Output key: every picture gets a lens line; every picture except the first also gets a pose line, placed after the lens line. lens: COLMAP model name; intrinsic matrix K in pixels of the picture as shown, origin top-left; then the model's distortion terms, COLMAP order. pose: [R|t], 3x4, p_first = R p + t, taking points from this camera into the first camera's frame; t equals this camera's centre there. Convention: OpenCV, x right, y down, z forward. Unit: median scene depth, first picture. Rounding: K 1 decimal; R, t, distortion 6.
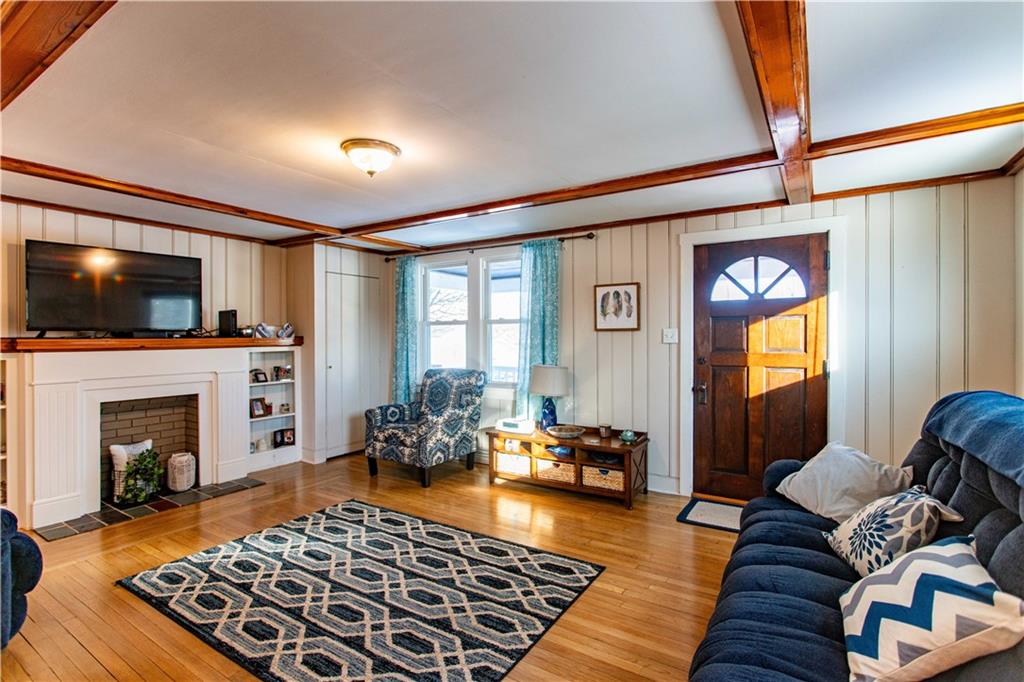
lens RADIAL K [[484.9, 0, 515.8], [0, 484.9, 339.6], [0, 0, 1]] dist [-0.016980, 0.008064]
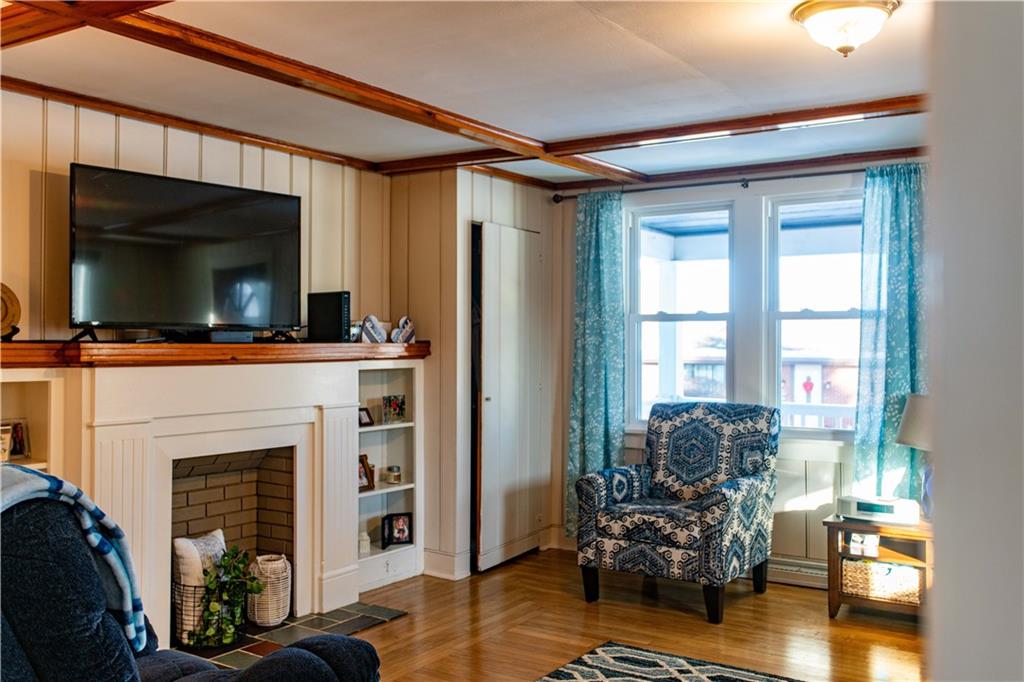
lens RADIAL K [[959.8, 0, 509.7], [0, 959.8, 334.6], [0, 0, 1]] dist [0.005101, 0.020093]
pose [[0.999735, 0.004615, -0.022531, -0.436102], [-0.004966, 0.999866, -0.015573, 0.003120], [0.022456, 0.015680, 0.999625, -0.085678]]
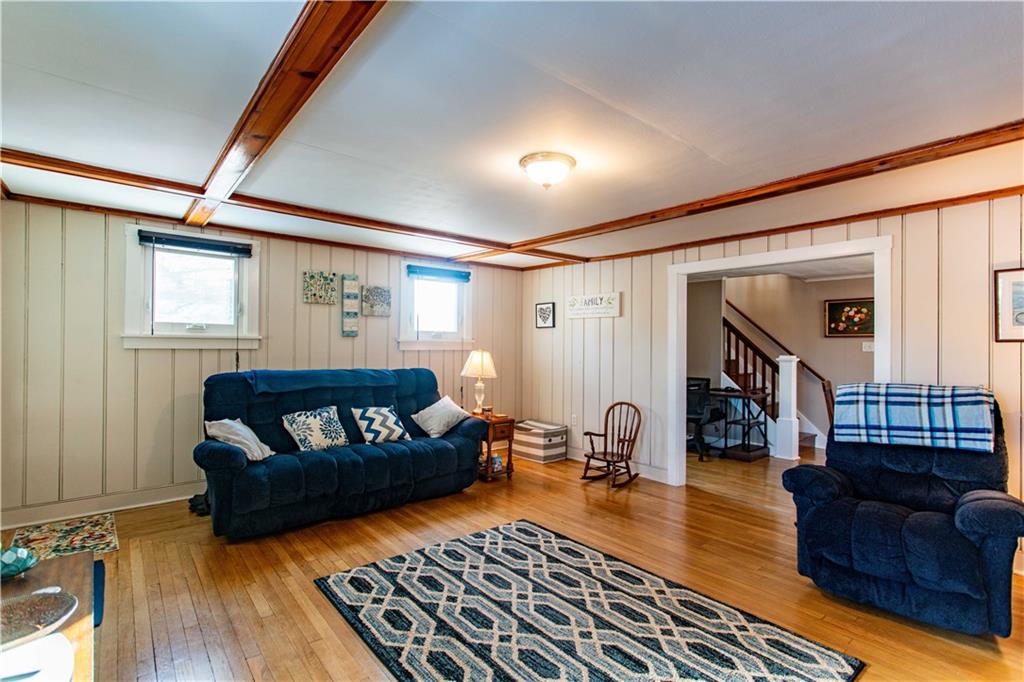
lens RADIAL K [[484.9, 0, 515.8], [0, 484.9, 339.6], [0, 0, 1]] dist [-0.016980, 0.008064]
pose [[-0.953105, -0.004046, 0.302613, -0.358773], [-0.004976, 0.999985, -0.002304, -0.011029], [-0.302599, -0.003702, -0.953111, 1.306505]]
